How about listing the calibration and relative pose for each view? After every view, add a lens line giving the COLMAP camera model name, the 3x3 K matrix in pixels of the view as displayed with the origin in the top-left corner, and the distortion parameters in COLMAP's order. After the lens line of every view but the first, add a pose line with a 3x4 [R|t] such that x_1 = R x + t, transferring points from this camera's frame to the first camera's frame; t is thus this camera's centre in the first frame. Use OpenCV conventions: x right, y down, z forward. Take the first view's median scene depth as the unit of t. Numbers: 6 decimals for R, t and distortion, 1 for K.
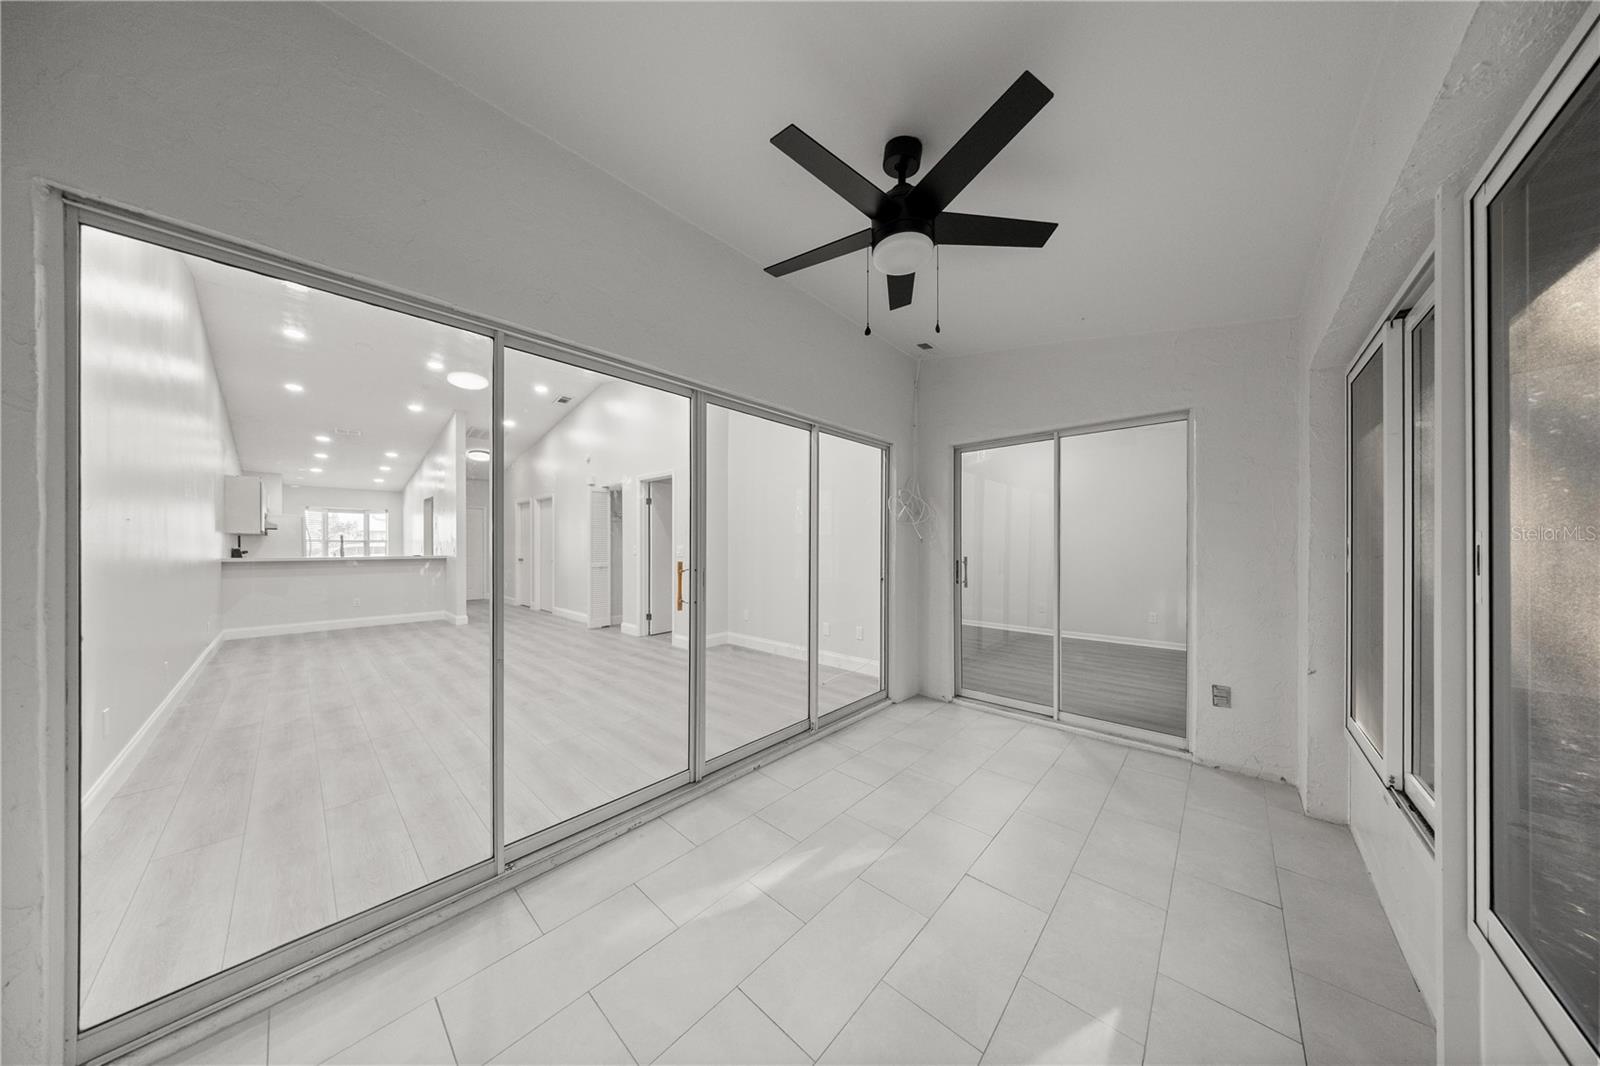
lens RADIAL K [[466.2, 0, 806.6], [0, 466.2, 543.6], [0, 0, 1]] dist [-0.005788, 0.000075]
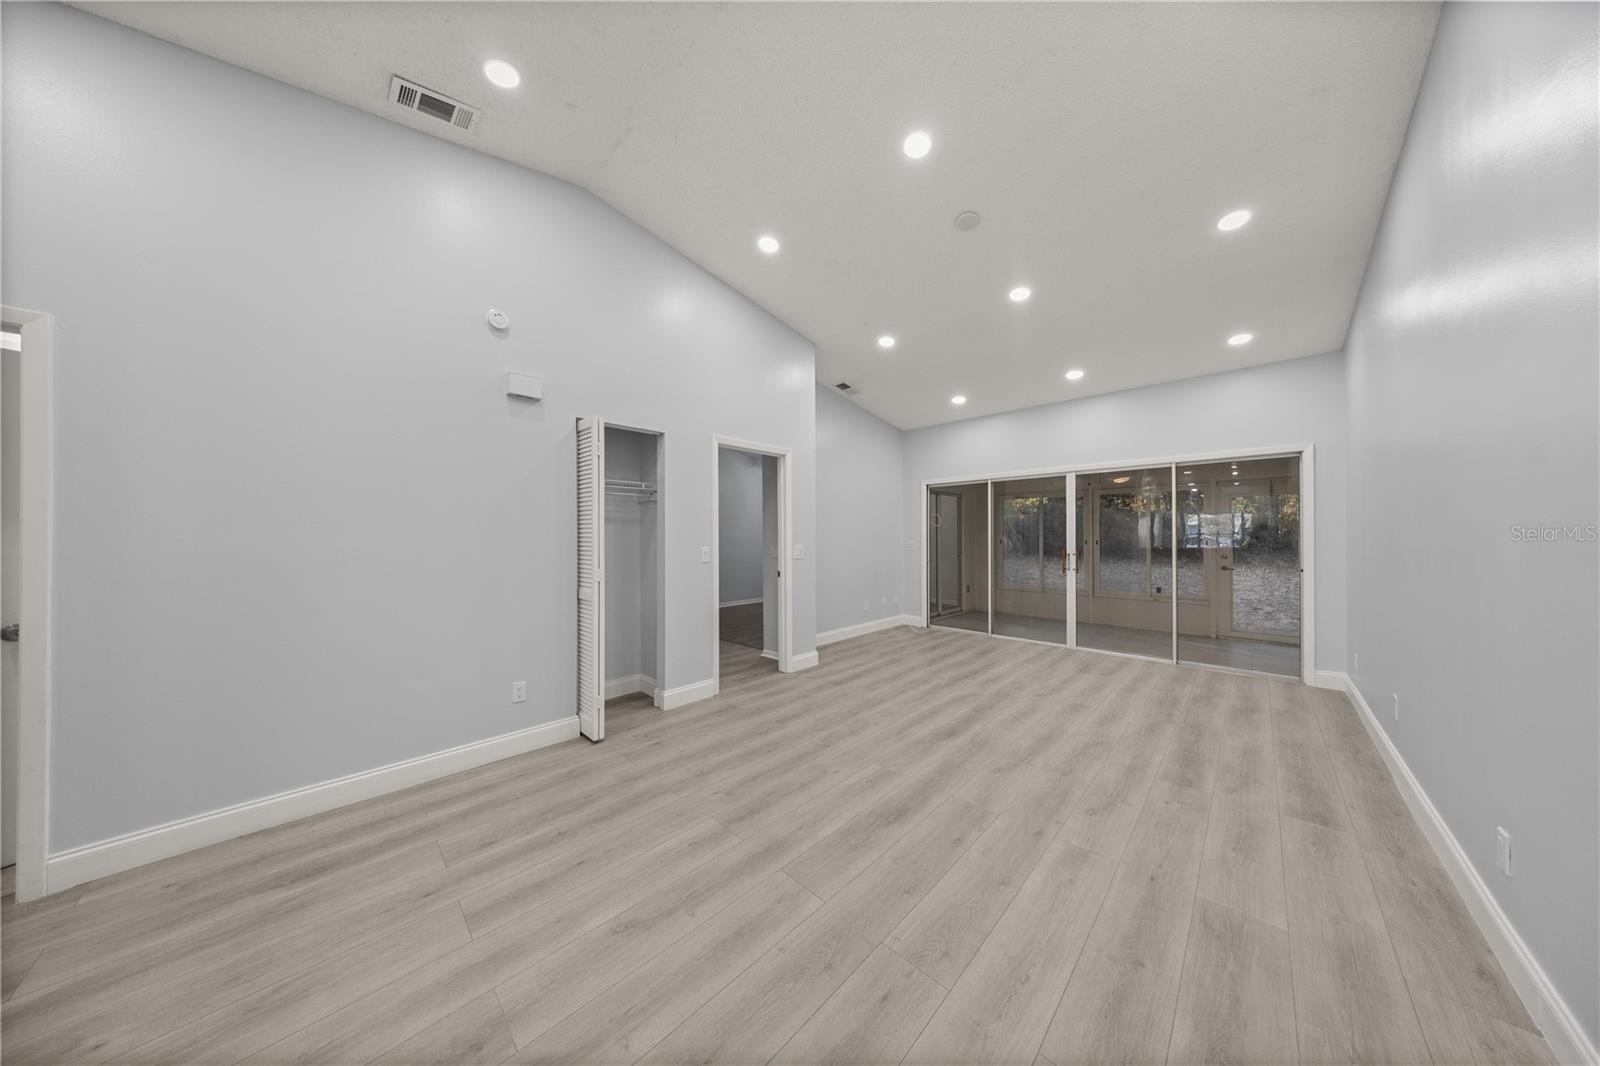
lens RADIAL K [[466.2, 0, 806.5], [0, 466.2, 534.1], [0, 0, 1]] dist [-0.005788, 0.000075]
pose [[0.038067, 0.004299, 0.999266, -1.542758], [-0.001621, 0.999990, -0.004241, -0.011777], [-0.999274, -0.001459, 0.038074, 1.365859]]
